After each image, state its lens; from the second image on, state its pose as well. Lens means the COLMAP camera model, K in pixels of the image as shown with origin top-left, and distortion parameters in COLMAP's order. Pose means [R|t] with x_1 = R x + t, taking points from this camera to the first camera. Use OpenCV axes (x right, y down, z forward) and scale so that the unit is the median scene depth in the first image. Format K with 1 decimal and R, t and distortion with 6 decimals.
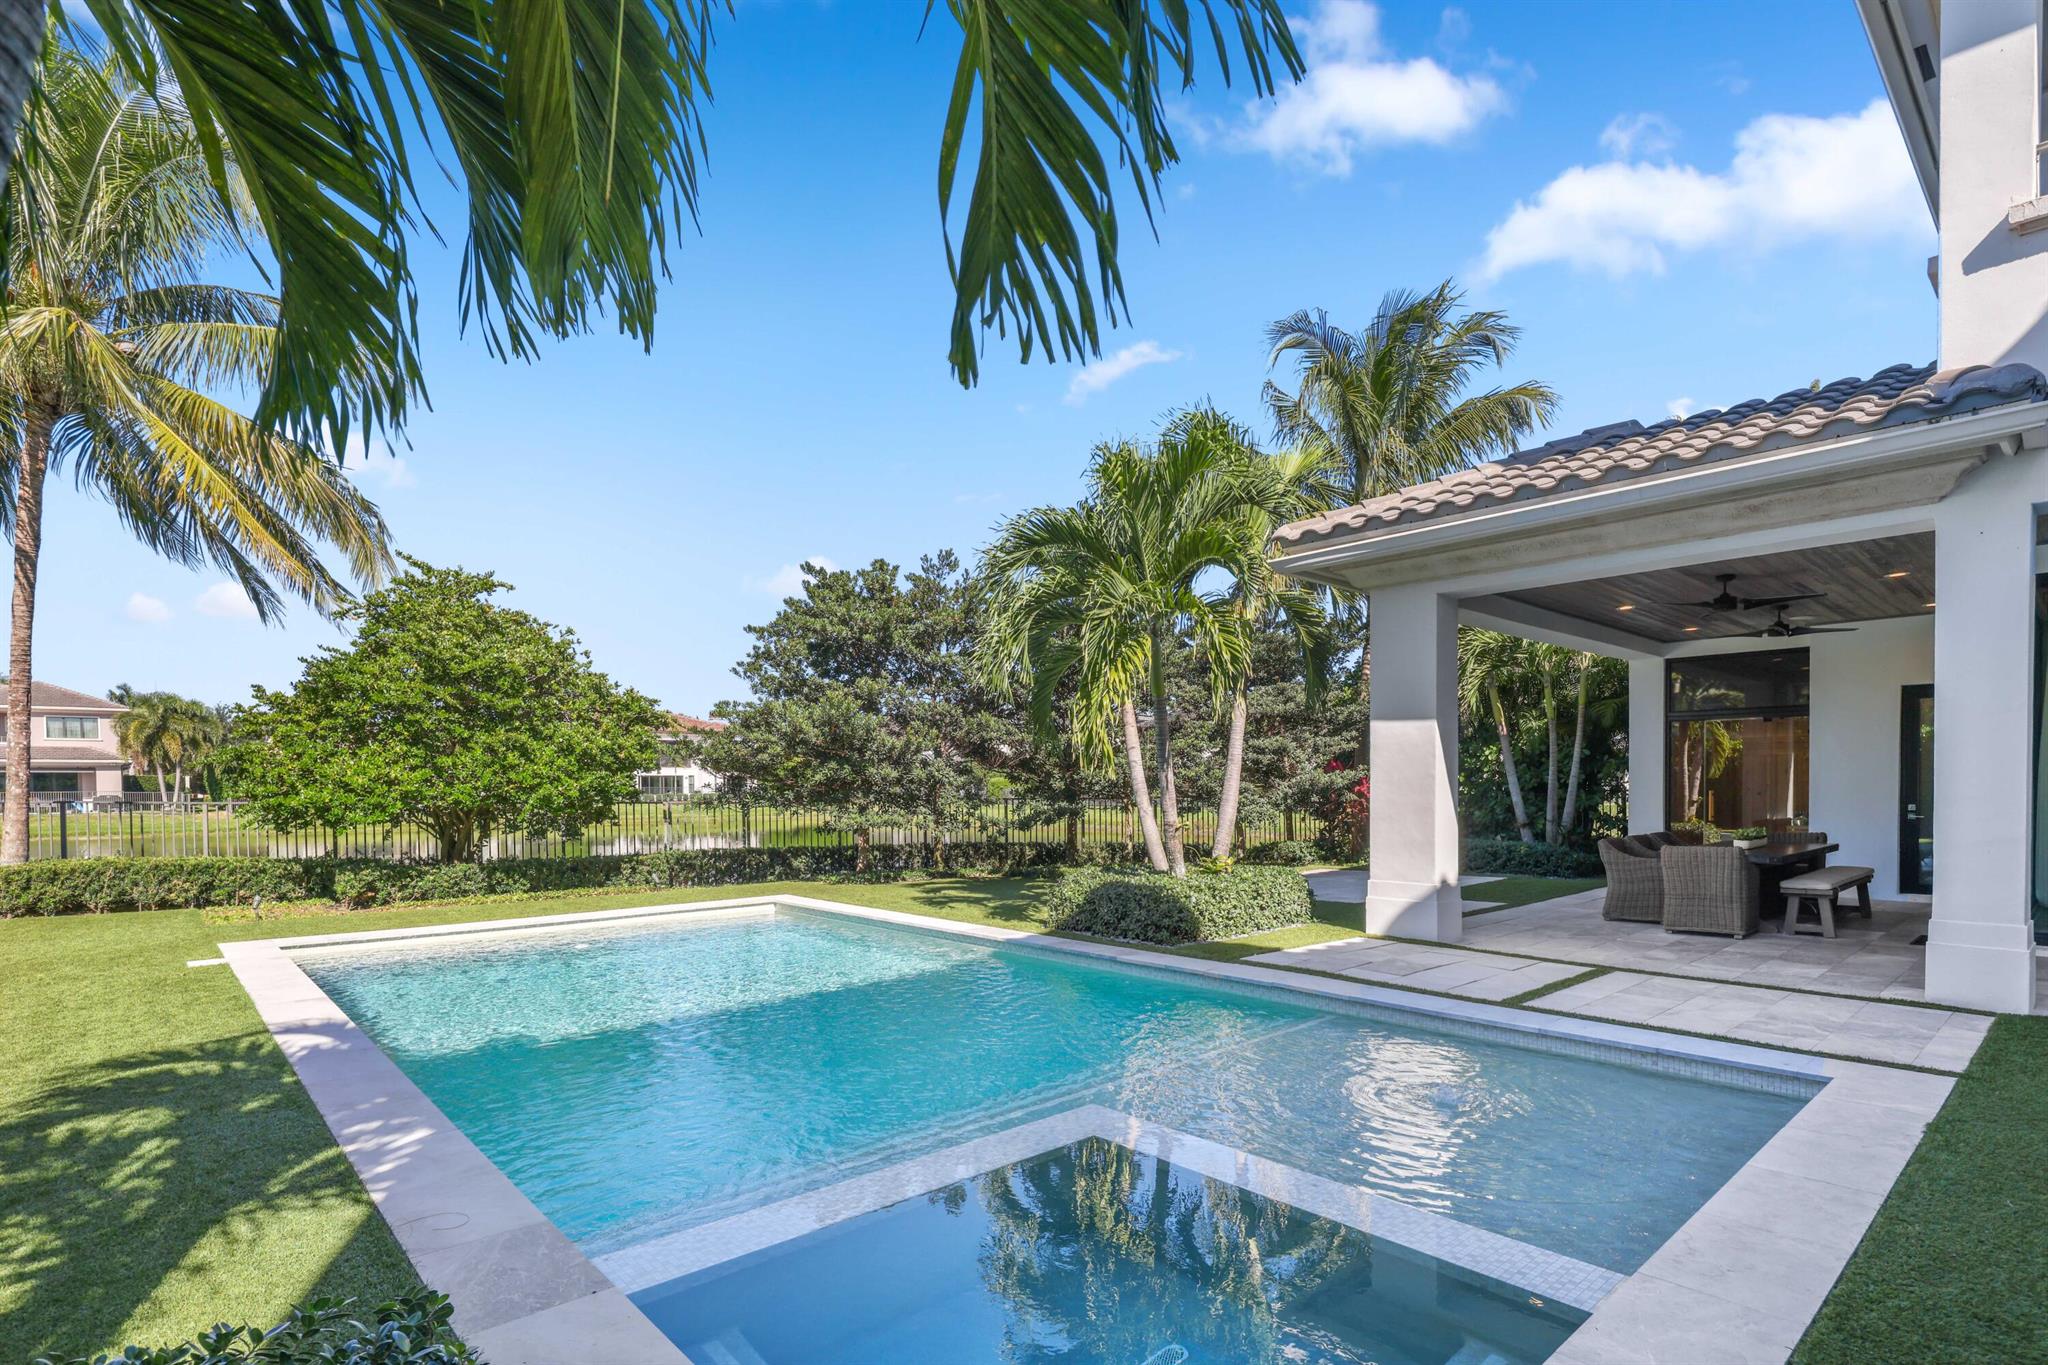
lens RADIAL K [[1006.1, 0, 1028.5], [0, 1006.1, 793.1], [0, 0, 1]] dist [0.000200, -0.000403]
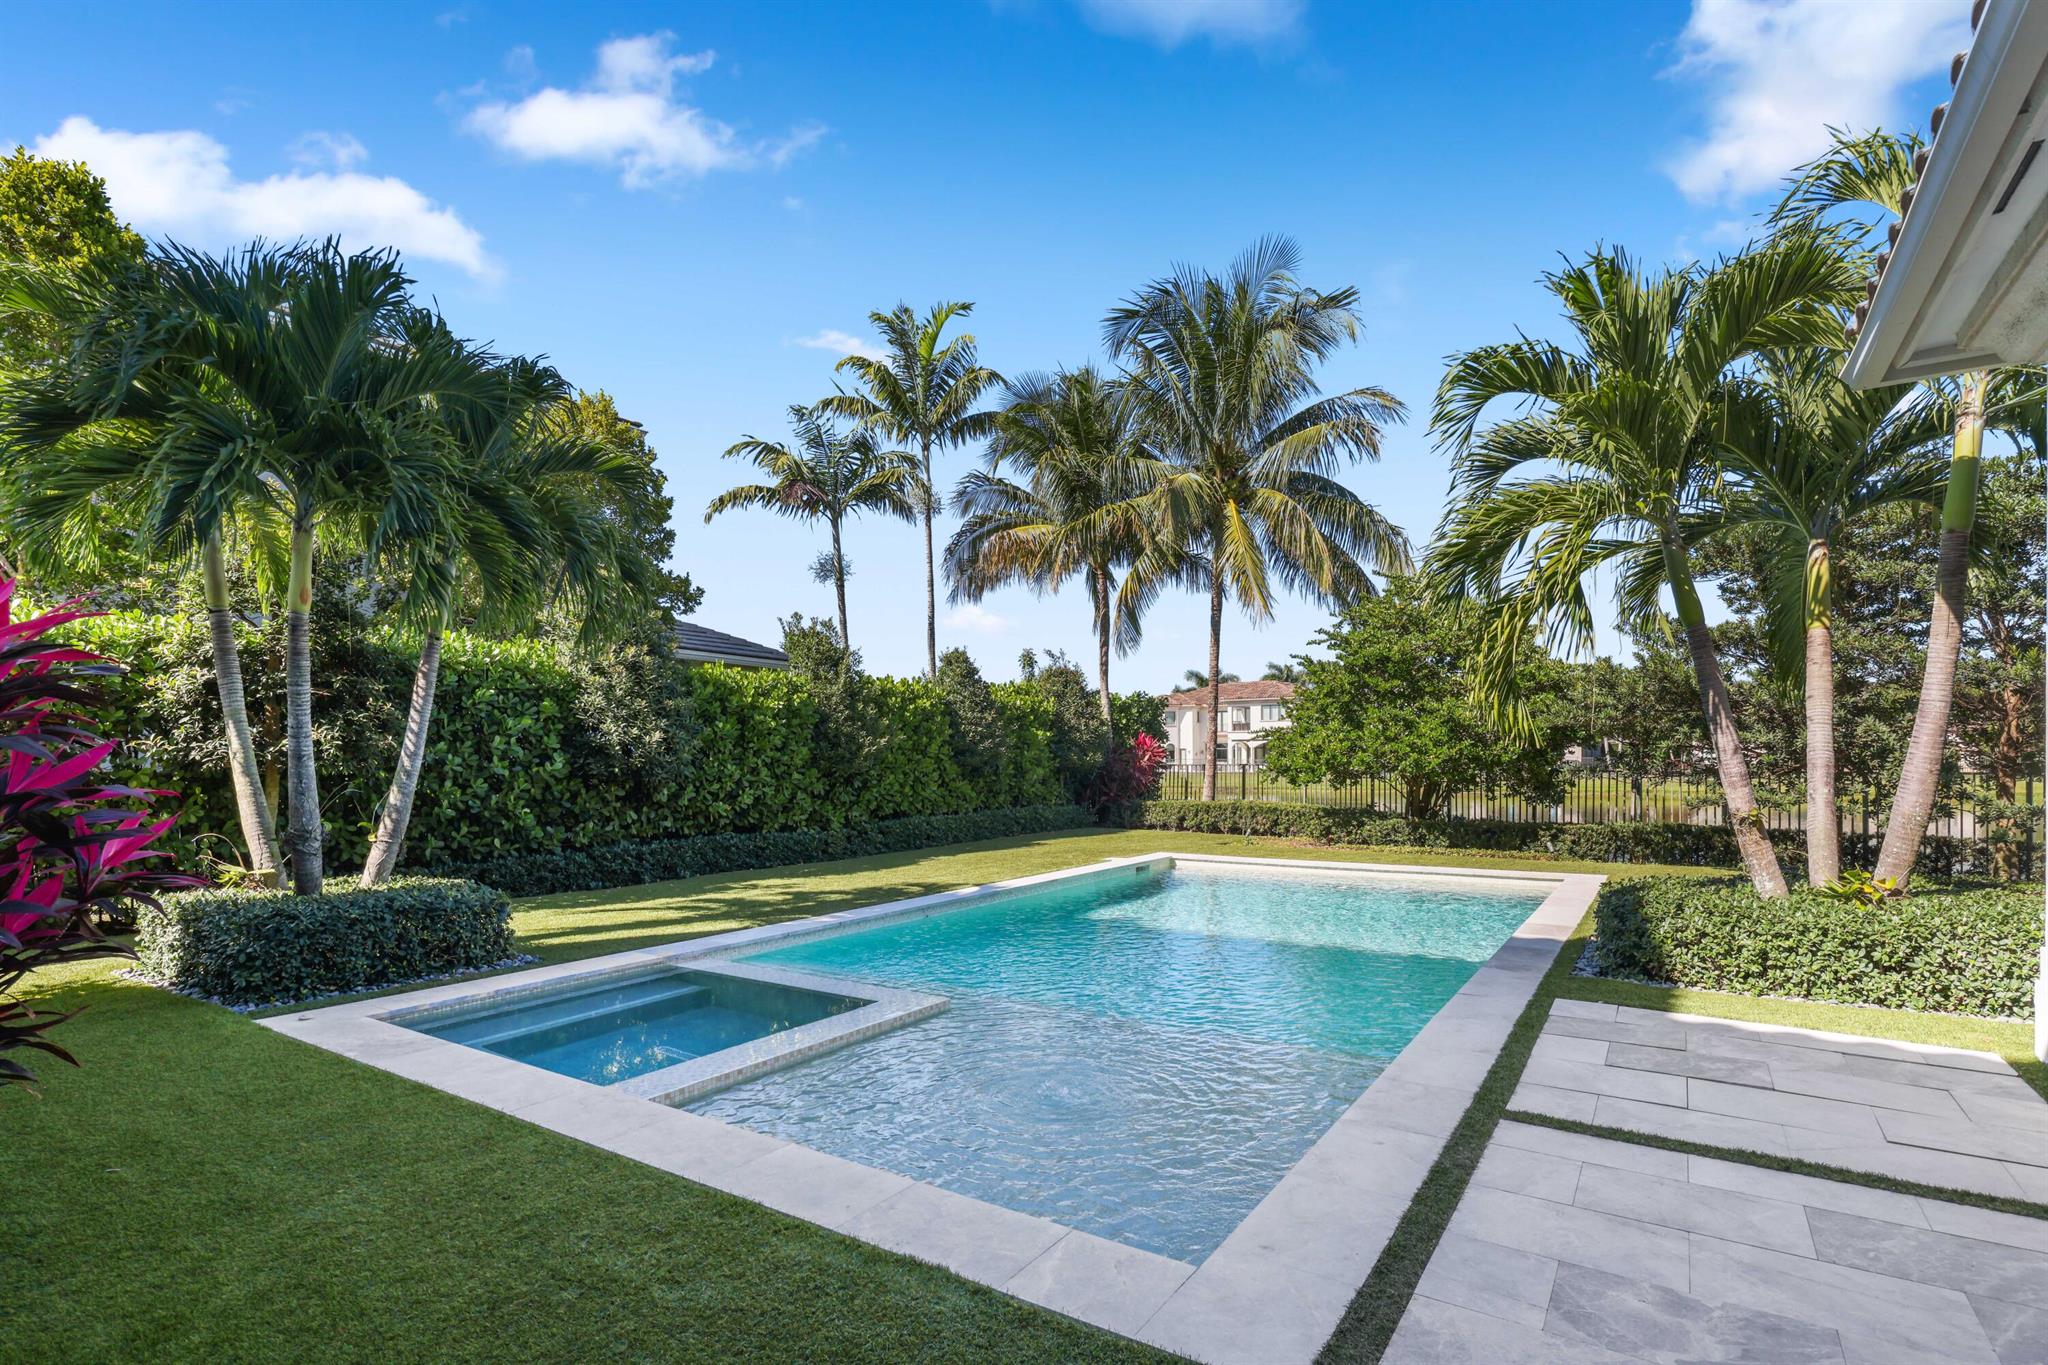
lens RADIAL K [[980.6, 0, 1014.5], [0, 980.6, 764.3], [0, 0, 1]] dist [0.001836, -0.000361]
pose [[0.238449, 0.009112, -0.971112, 0.492793], [-0.002847, 0.999958, 0.008684, -0.004316], [0.971151, 0.000694, 0.238465, 0.284499]]
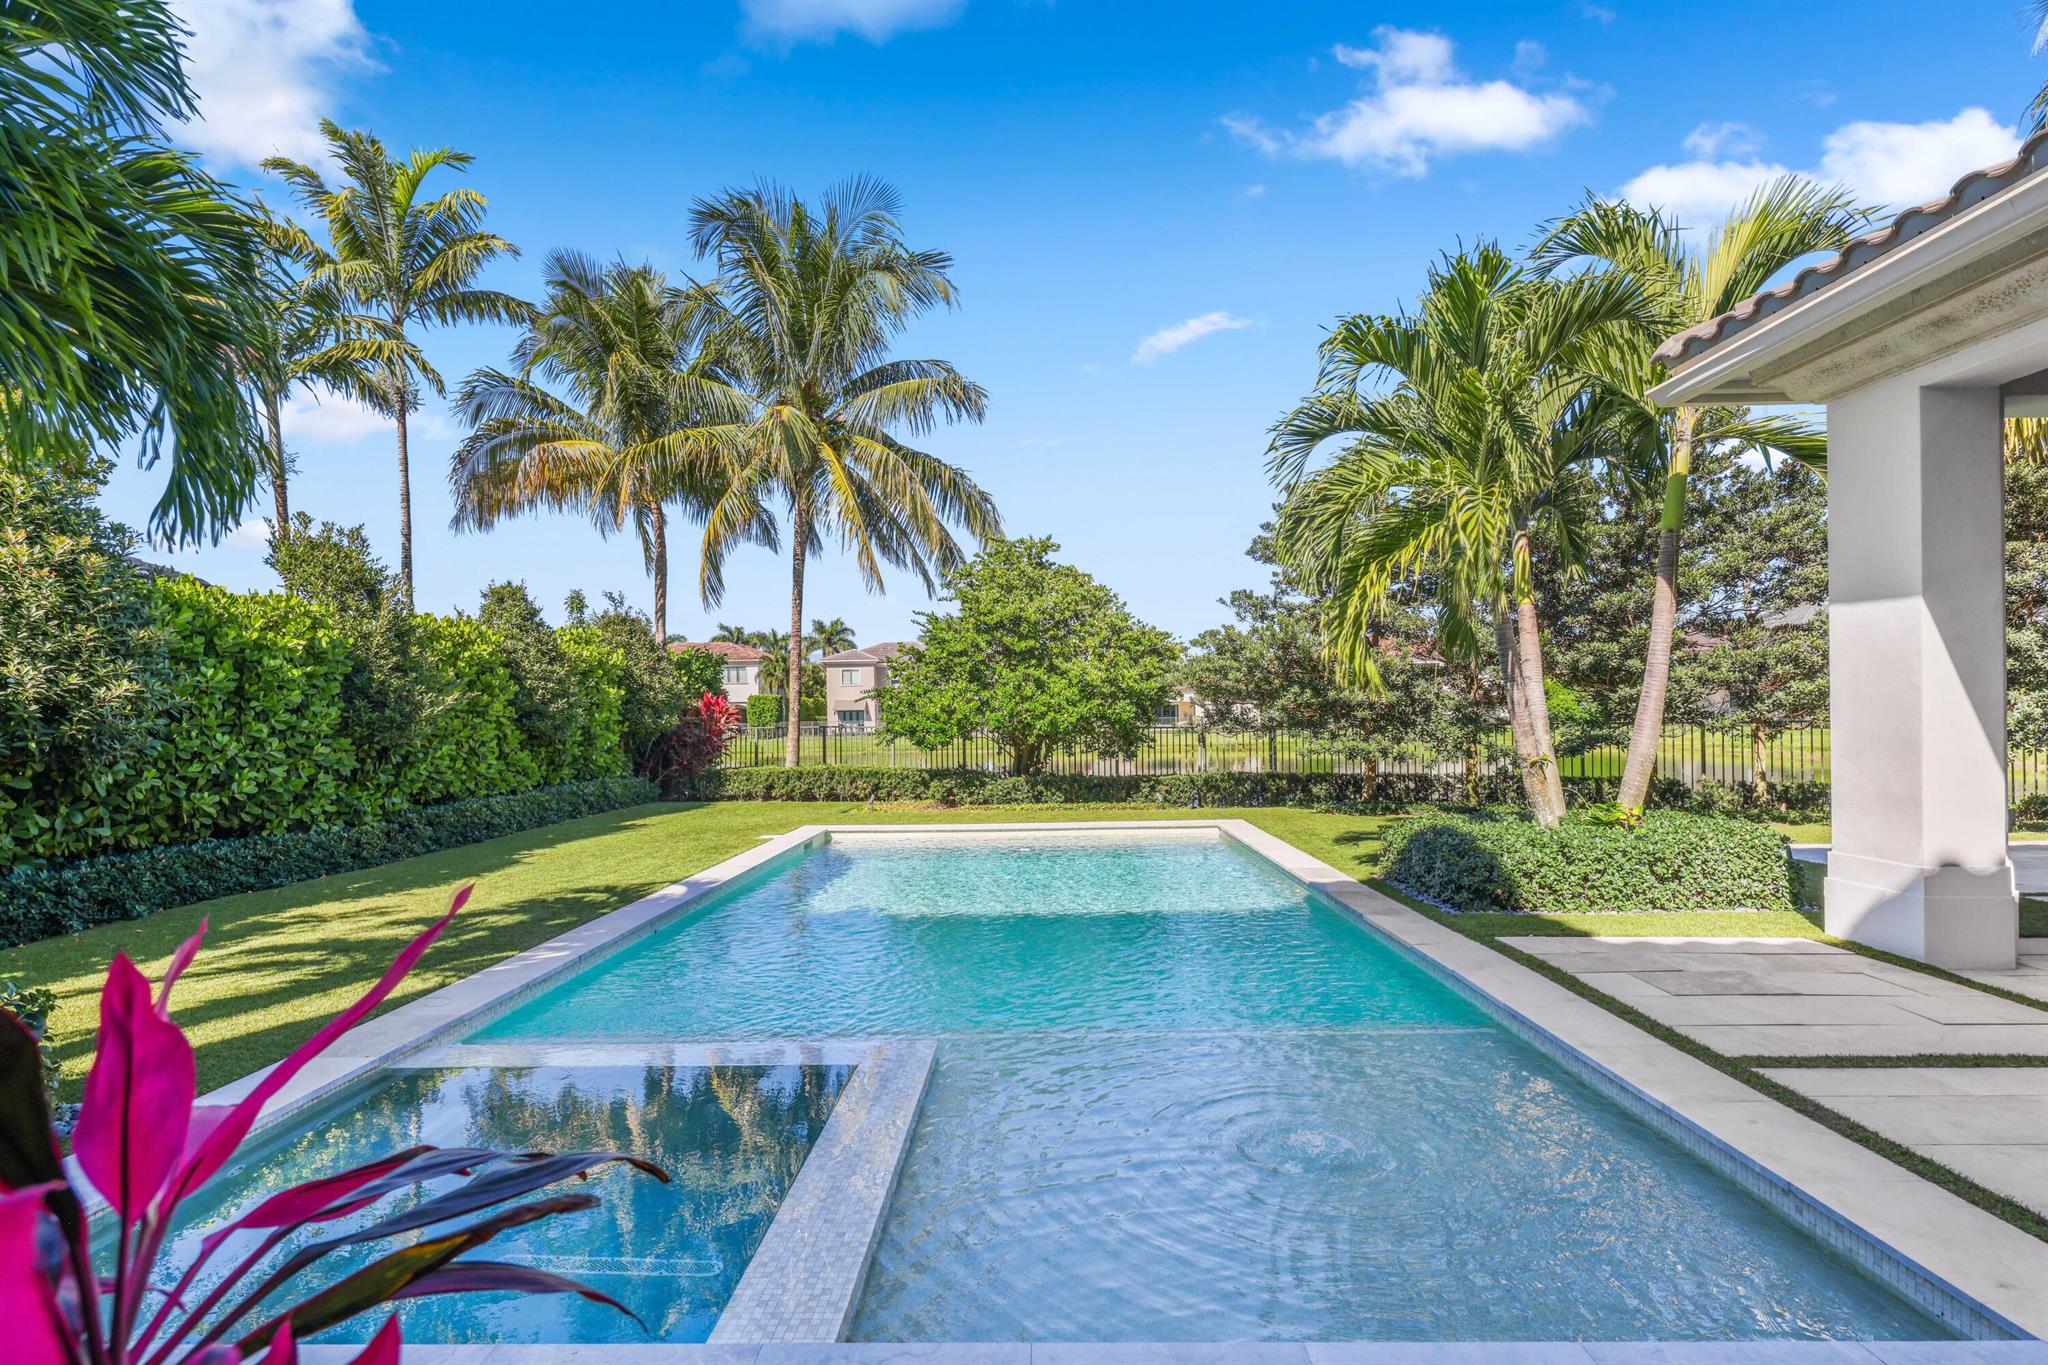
lens RADIAL K [[990.6, 0, 1019.1], [0, 990.6, 716.3], [0, 0, 1]] dist [0.001757, -0.000401]
pose [[0.724139, -0.006049, -0.689627, 0.289138], [0.006047, 0.999979, -0.002422, -0.001307], [0.689627, -0.002416, 0.724160, 0.131820]]
